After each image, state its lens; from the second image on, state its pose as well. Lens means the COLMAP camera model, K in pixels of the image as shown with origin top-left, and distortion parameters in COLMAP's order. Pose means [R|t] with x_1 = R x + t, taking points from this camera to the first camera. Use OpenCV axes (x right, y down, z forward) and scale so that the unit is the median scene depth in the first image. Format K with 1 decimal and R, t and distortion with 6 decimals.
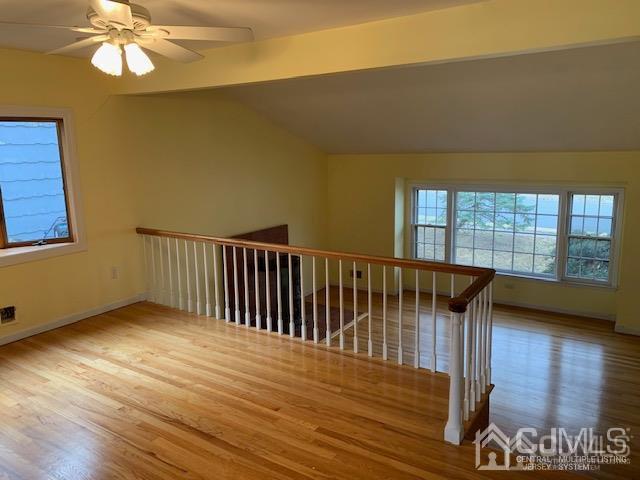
lens RADIAL K [[485.9, 0, 320.6], [0, 485.9, 238.1], [0, 0, 1]] dist [0.000293, 0.000069]
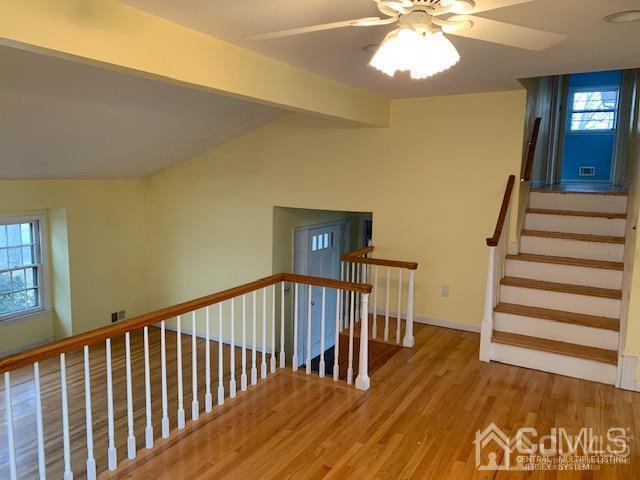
lens RADIAL K [[485.9, 0, 320.5], [0, 485.9, 239.6], [0, 0, 1]] dist [0.000293, 0.000069]
pose [[-0.058994, -0.111523, 0.992009, -0.885718], [0.160417, 0.979766, 0.119687, -0.158369], [-0.985285, 0.166196, -0.039910, 0.938336]]
